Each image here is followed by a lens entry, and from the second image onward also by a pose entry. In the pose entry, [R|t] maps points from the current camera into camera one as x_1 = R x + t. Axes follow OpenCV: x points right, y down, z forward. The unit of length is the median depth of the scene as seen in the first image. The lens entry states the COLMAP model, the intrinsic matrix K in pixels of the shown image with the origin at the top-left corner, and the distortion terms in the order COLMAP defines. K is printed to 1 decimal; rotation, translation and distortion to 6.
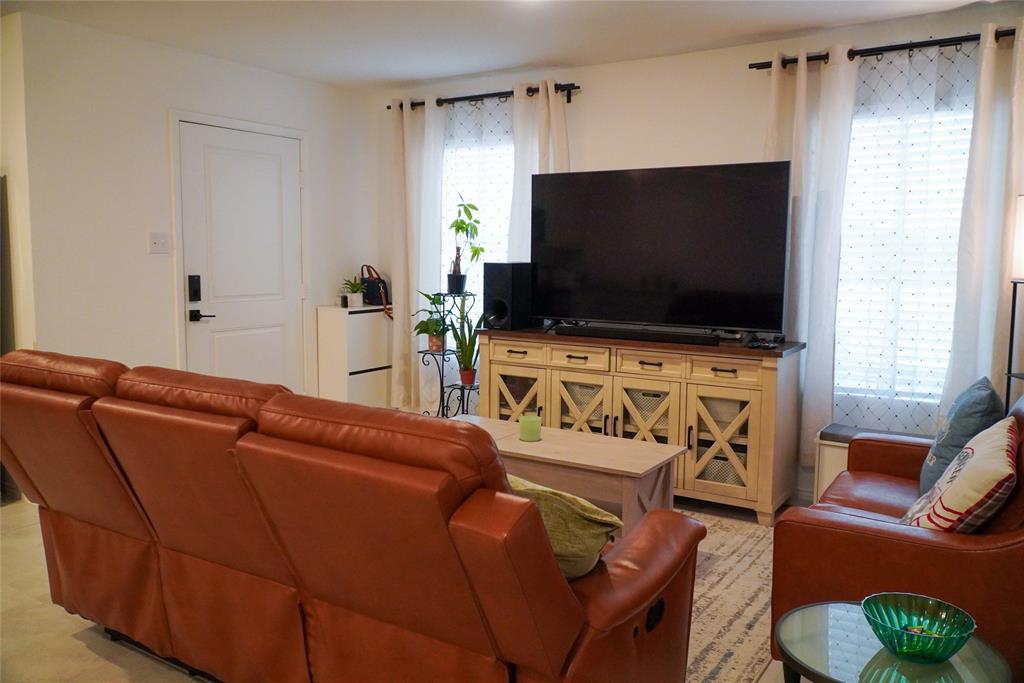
lens RADIAL K [[808.8, 0, 507.0], [0, 808.8, 330.9], [0, 0, 1]] dist [0.004602, -0.008094]
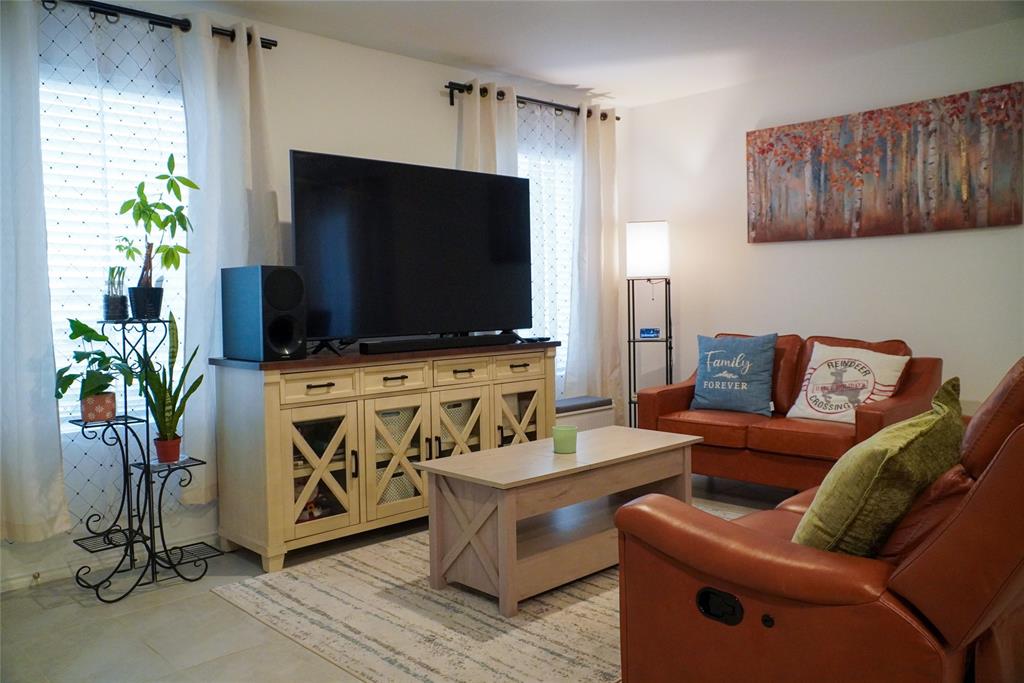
lens RADIAL K [[808.8, 0, 507.0], [0, 808.8, 330.9], [0, 0, 1]] dist [0.004602, -0.008094]
pose [[0.224238, -0.053771, 0.973050, -0.680698], [0.114598, 0.993004, 0.028465, -0.025876], [-0.967773, 0.105127, 0.228831, 0.670454]]
